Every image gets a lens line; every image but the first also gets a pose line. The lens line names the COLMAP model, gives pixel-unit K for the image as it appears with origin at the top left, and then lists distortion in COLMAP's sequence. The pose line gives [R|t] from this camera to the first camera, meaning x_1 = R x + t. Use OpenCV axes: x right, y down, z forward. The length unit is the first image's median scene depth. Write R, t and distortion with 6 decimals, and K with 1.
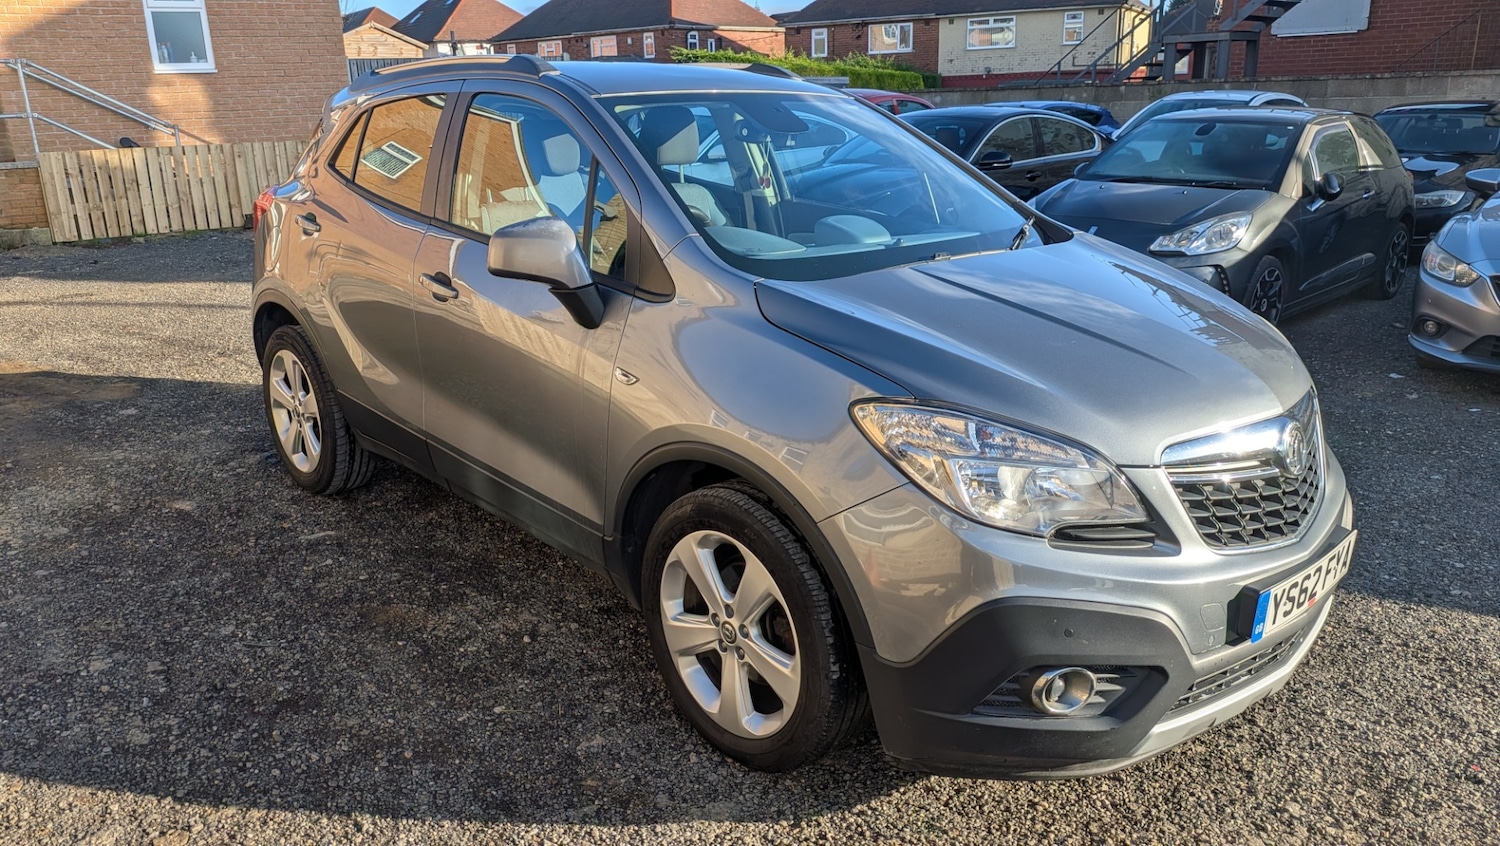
lens RADIAL K [[1073.8, 0, 761.0], [0, 1073.8, 422.5], [0, 0, 1]] dist [-0.011064, -0.006187]
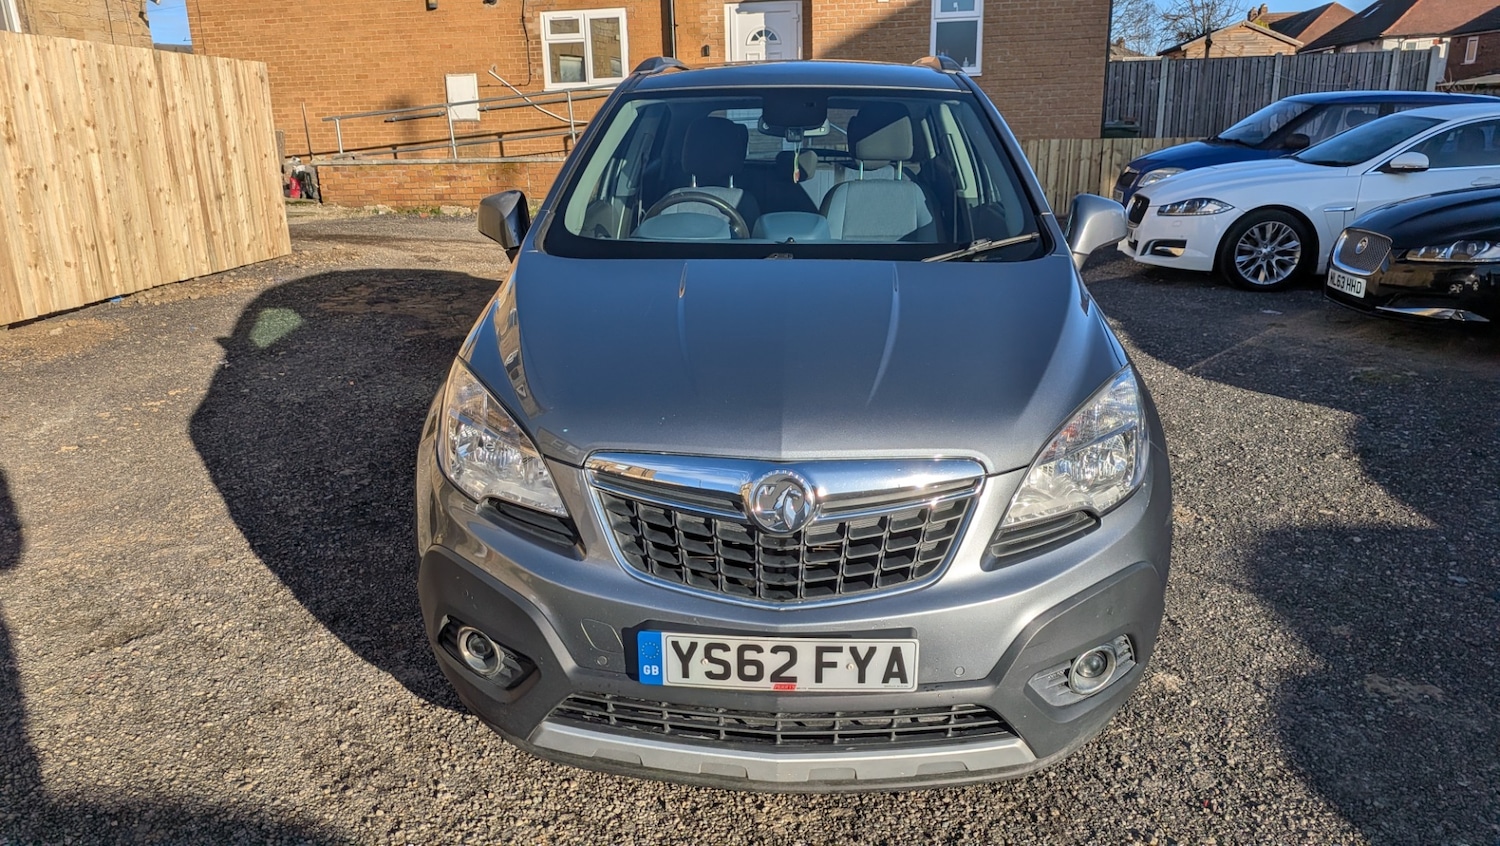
lens RADIAL K [[1099.4, 0, 722.0], [0, 1099.4, 431.1], [0, 0, 1]] dist [0.014765, -0.045882]
pose [[0.678737, 0.204481, -0.705339, 0.942591], [-0.206007, 0.974905, 0.084392, -0.082143], [0.704895, 0.088025, 0.703829, 0.310194]]
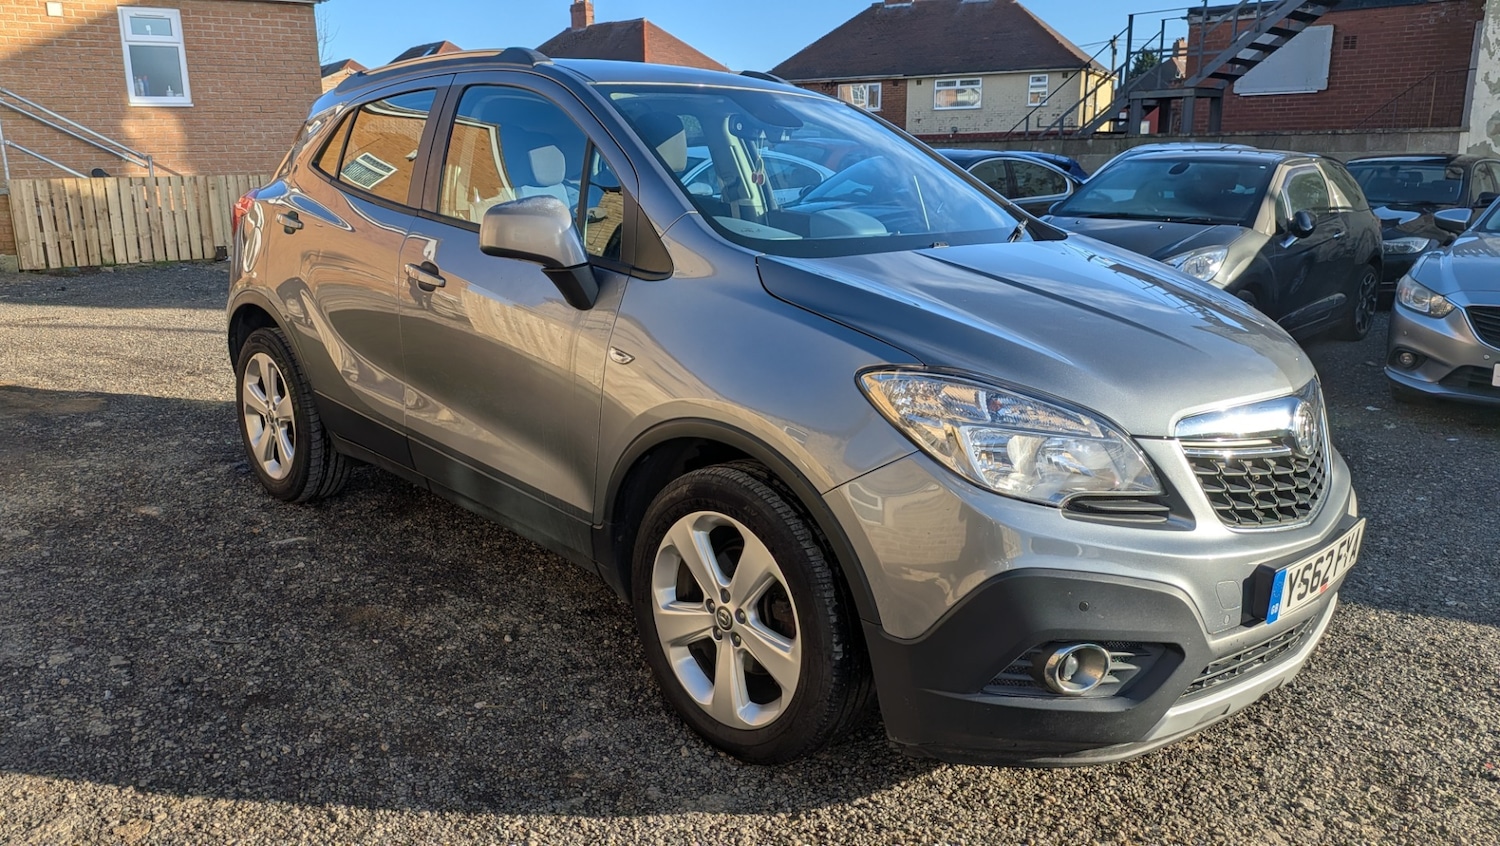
lens RADIAL K [[1073.3, 0, 750.0], [0, 1073.3, 423.0], [0, 0, 1]] dist [-0.013880, -0.002246]
pose [[0.999696, 0.012519, 0.021264, -0.028196], [-0.011445, 0.998690, -0.049873, 0.064902], [-0.021860, 0.049614, 0.998529, 0.027153]]
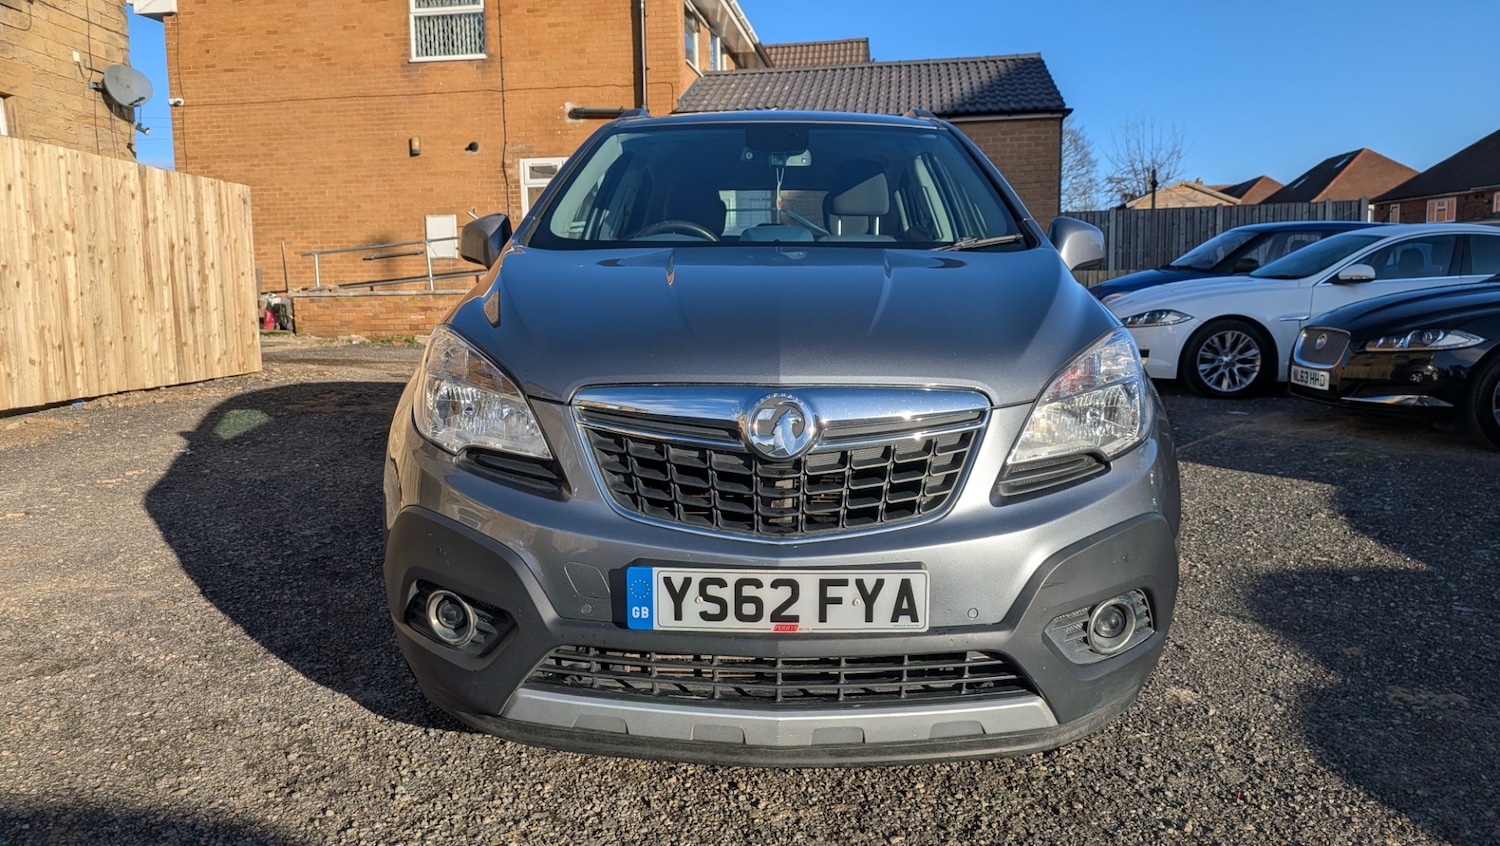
lens RADIAL K [[1099.2, 0, 729.2], [0, 1099.2, 391.5], [0, 0, 1]] dist [0.009212, -0.038472]
pose [[0.703999, 0.077920, -0.705913, 0.928133], [-0.205331, 0.973846, -0.097279, 0.076569], [0.679871, 0.213430, 0.701586, 0.344638]]
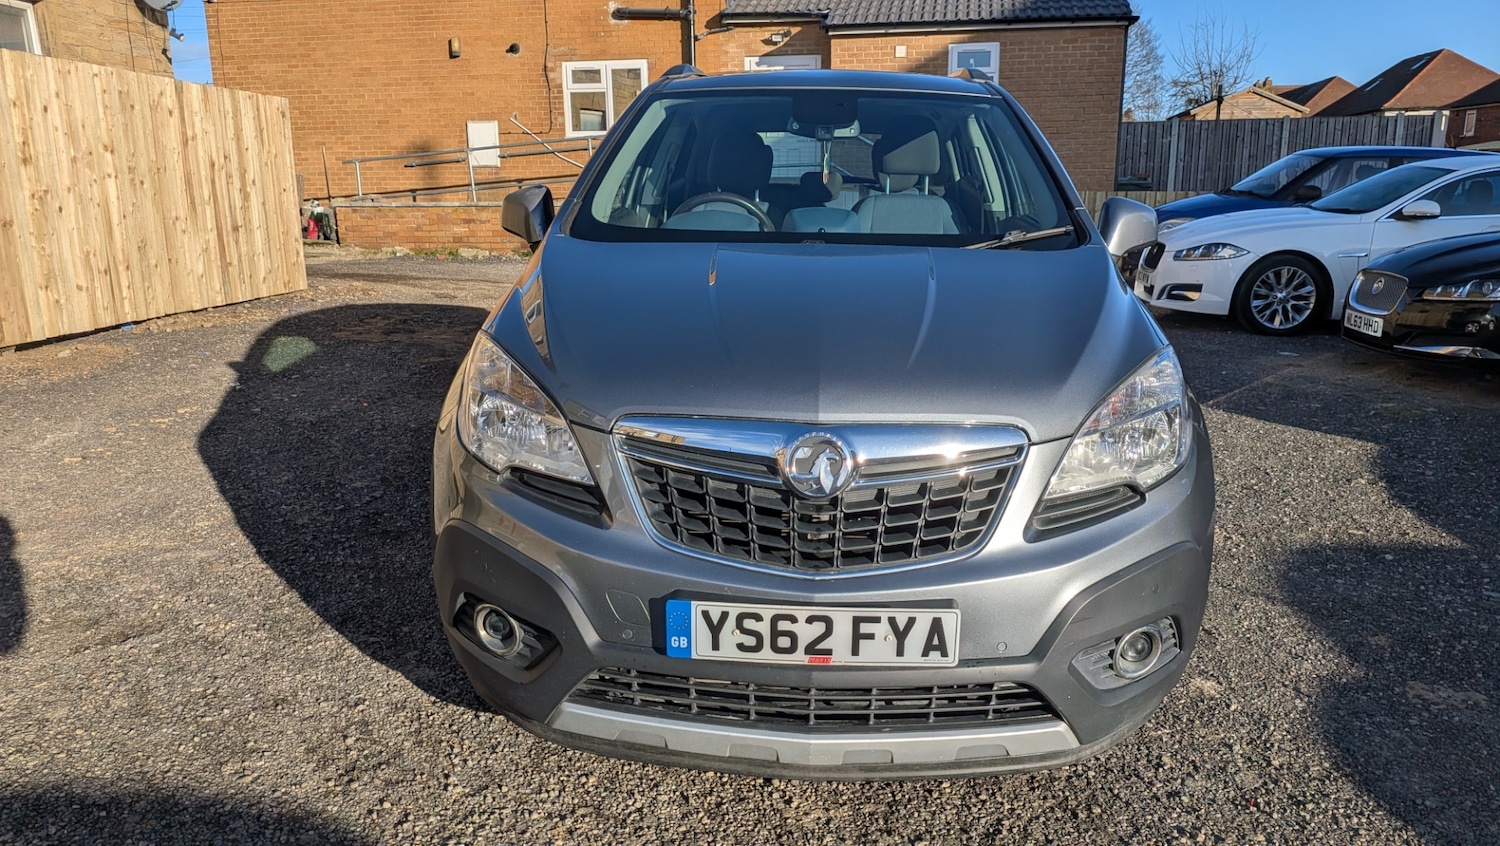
lens RADIAL K [[1098.9, 0, 755.2], [0, 1098.9, 432.8], [0, 0, 1]] dist [0.014148, -0.045091]
pose [[0.689451, 0.177102, -0.702348, 0.924305], [-0.219504, 0.975137, 0.030414, -0.012291], [0.690272, 0.133199, 0.711184, 0.327687]]
